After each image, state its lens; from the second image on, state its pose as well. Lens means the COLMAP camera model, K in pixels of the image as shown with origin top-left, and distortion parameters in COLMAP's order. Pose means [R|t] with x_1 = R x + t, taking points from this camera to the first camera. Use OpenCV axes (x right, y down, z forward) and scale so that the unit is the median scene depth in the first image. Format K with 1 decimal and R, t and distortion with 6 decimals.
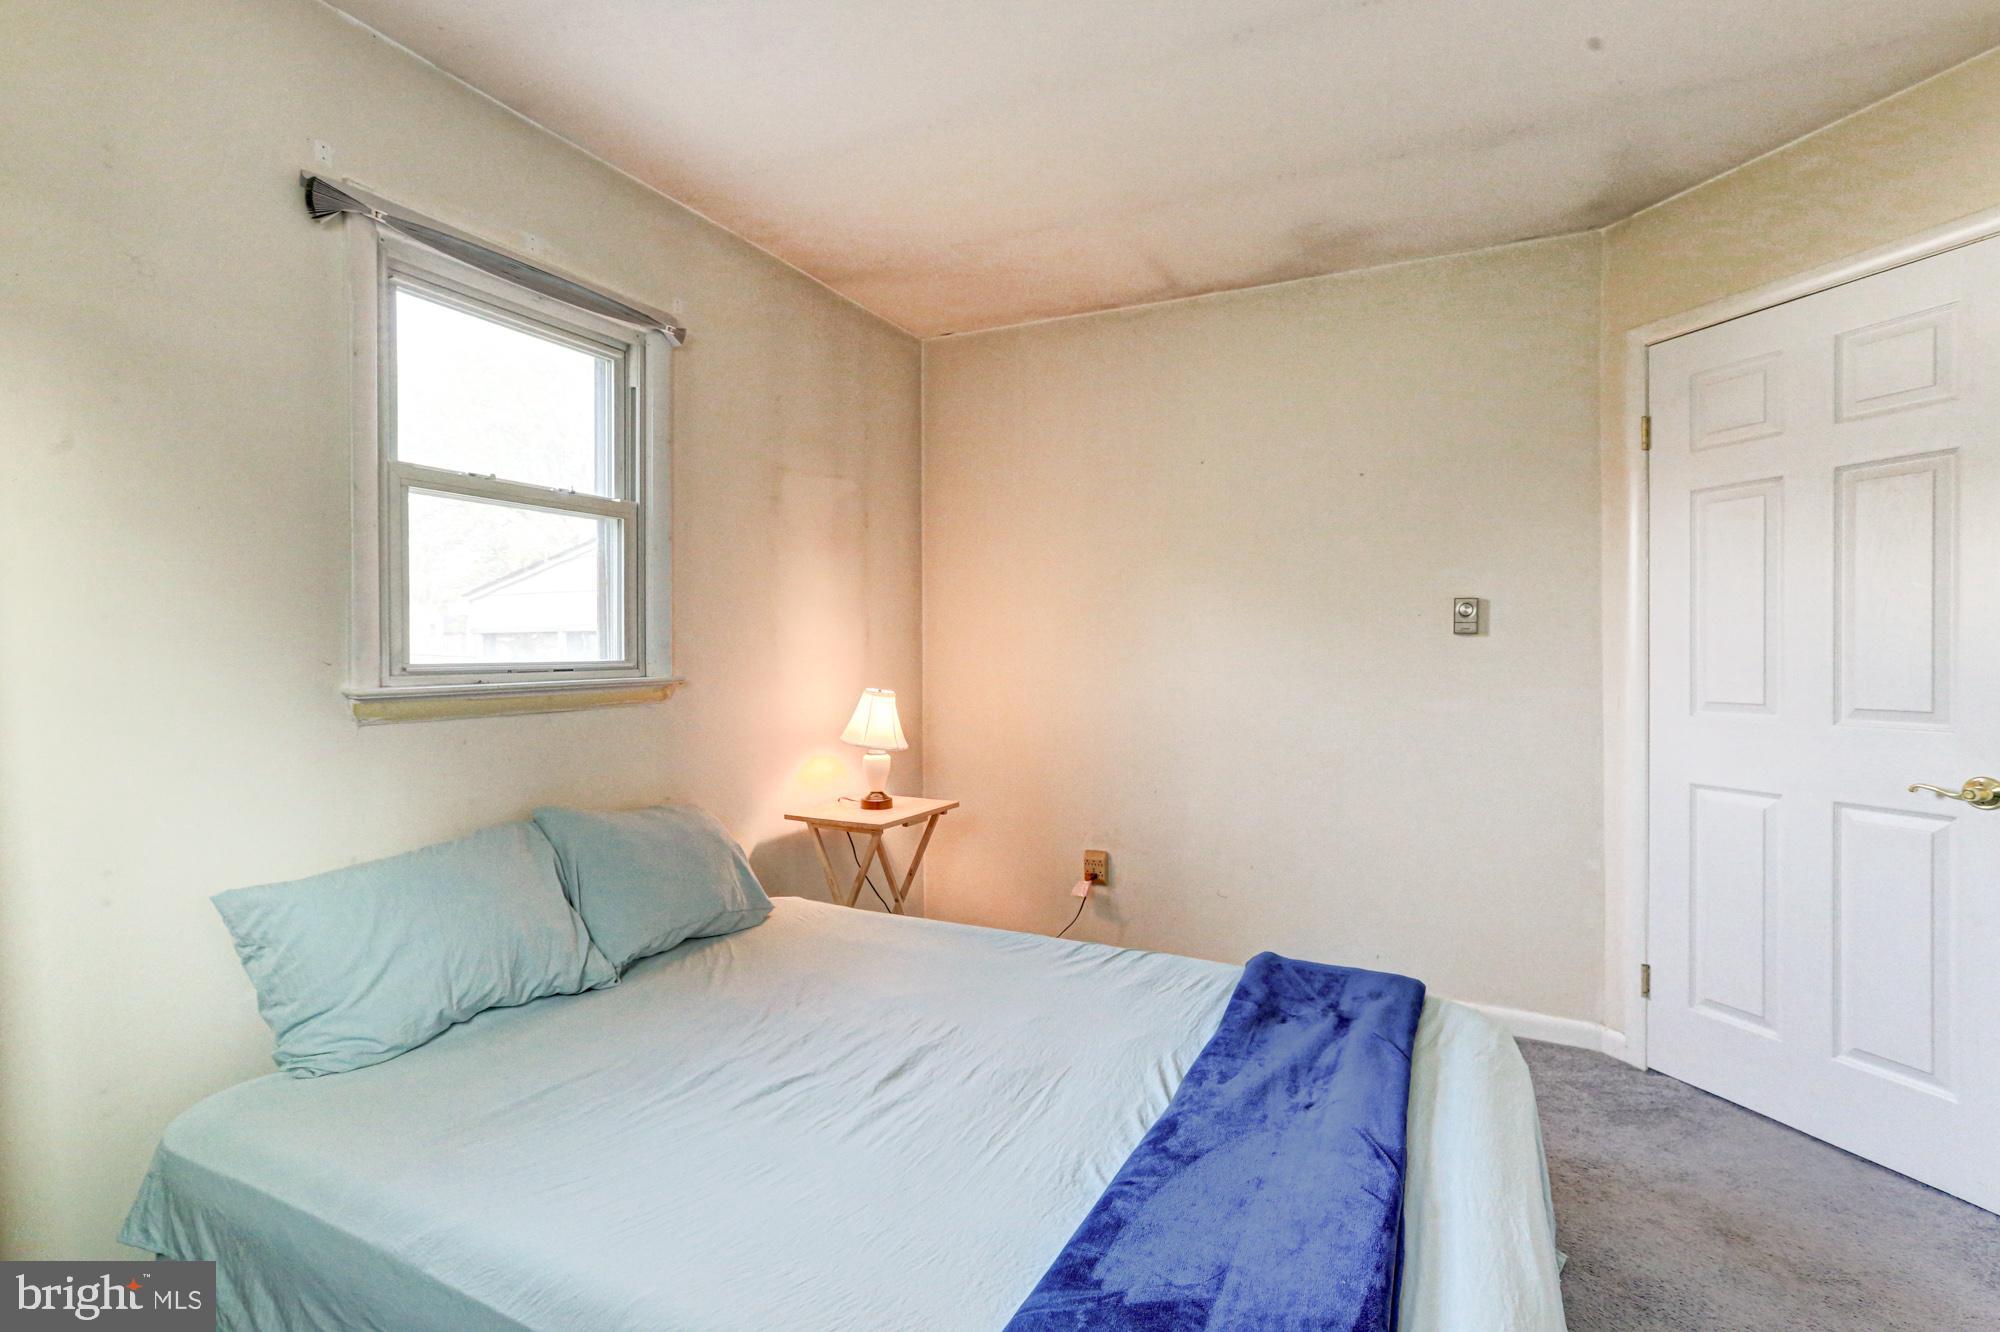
lens RADIAL K [[913.2, 0, 1000.0], [0, 913.2, 666.0], [0, 0, 1]] dist [-0.002408, -0.000252]
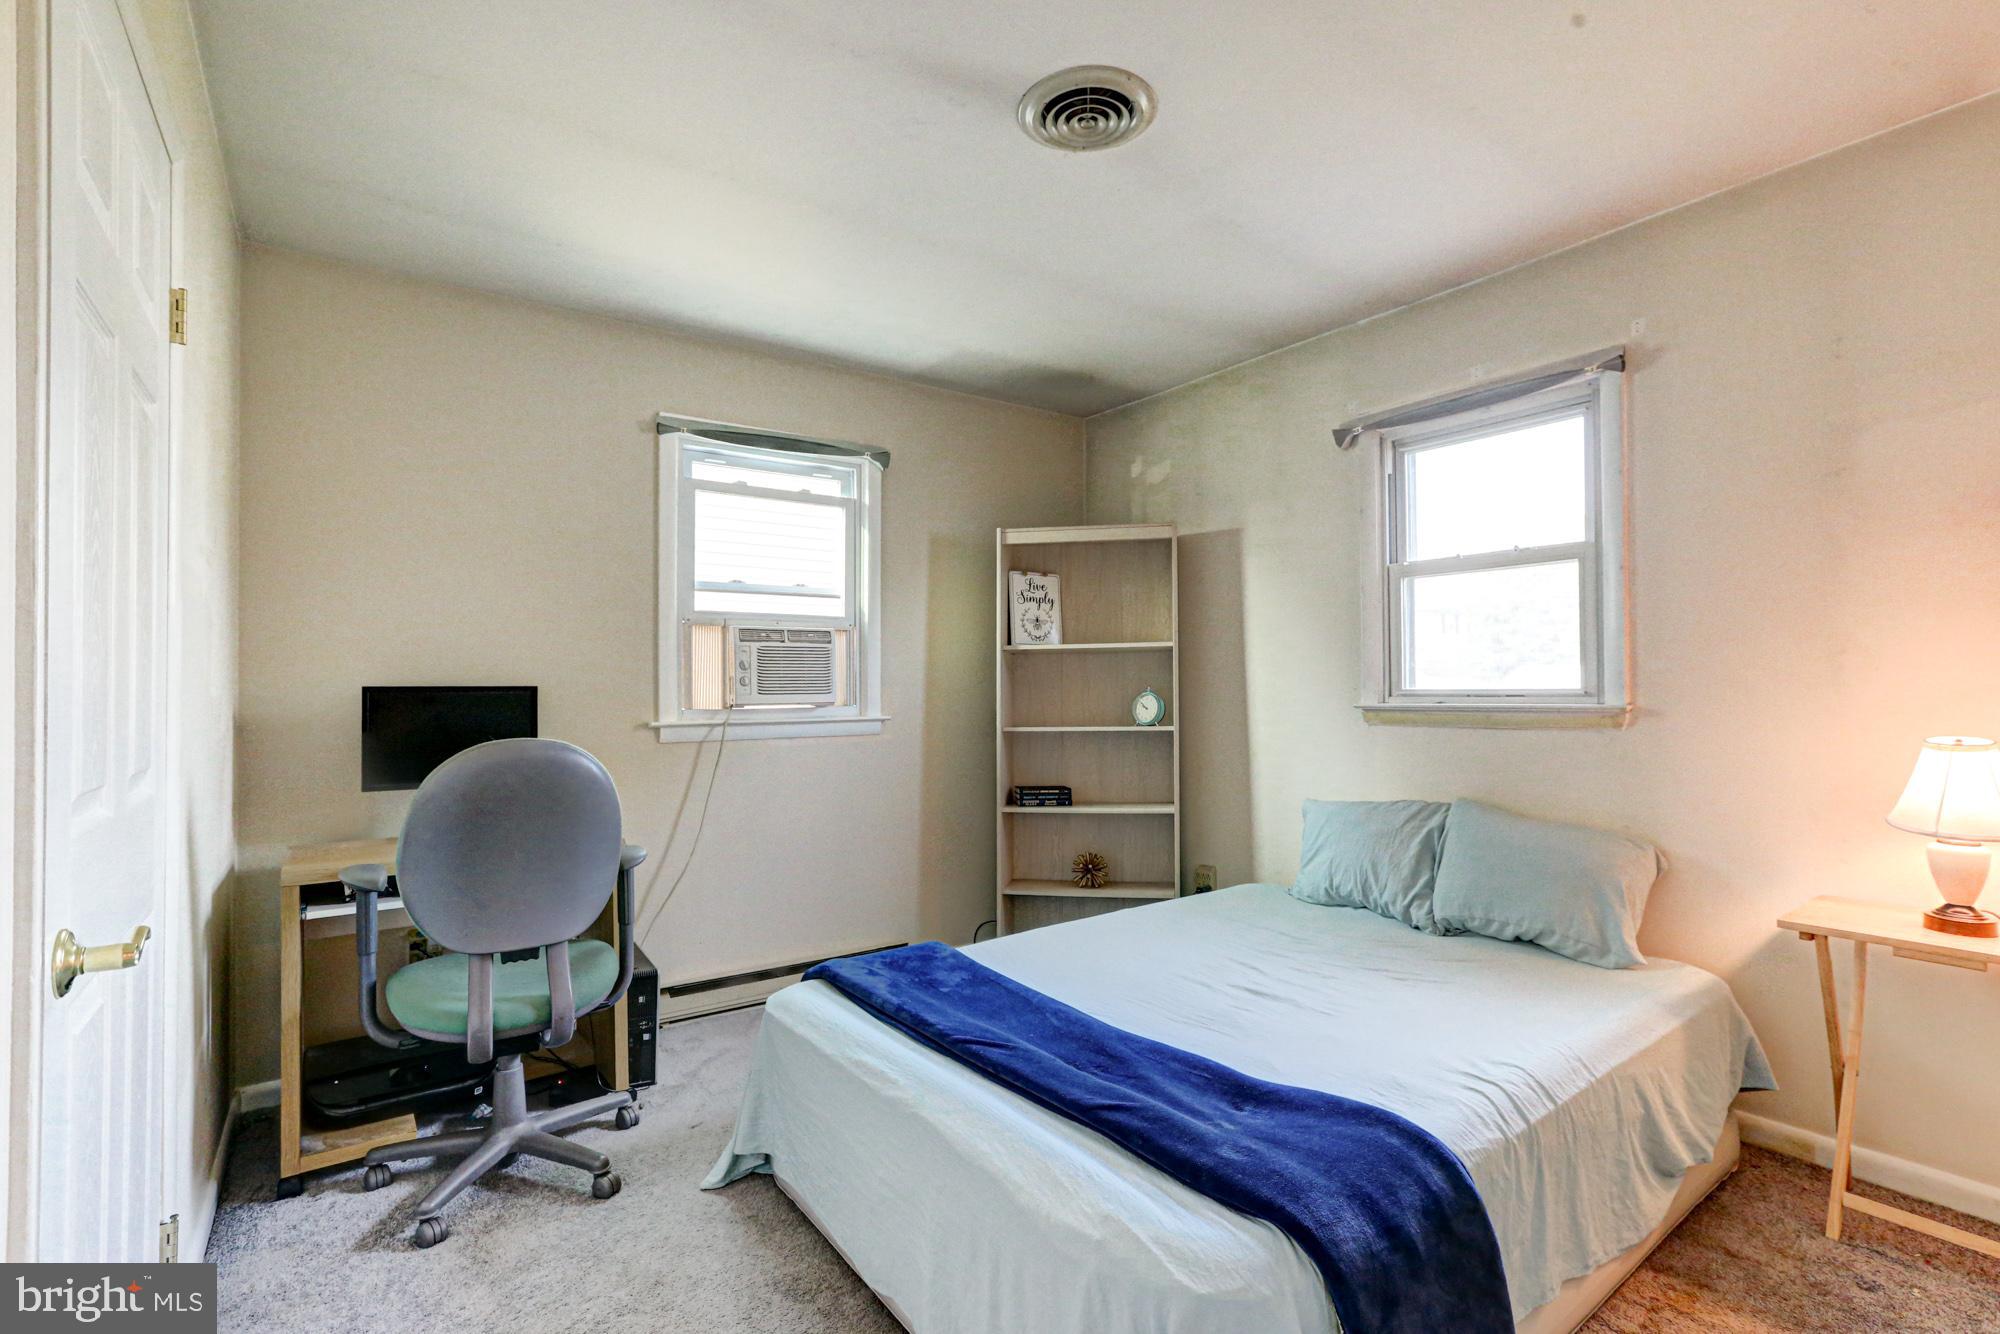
lens RADIAL K [[913.2, 0, 1000.0], [0, 913.2, 667.0], [0, 0, 1]] dist [-0.002408, -0.000252]
pose [[-0.442229, -0.017845, -0.896725, 0.958849], [-0.011001, 0.999835, -0.014472, -0.008765], [0.896835, 0.003465, -0.442352, 0.945696]]
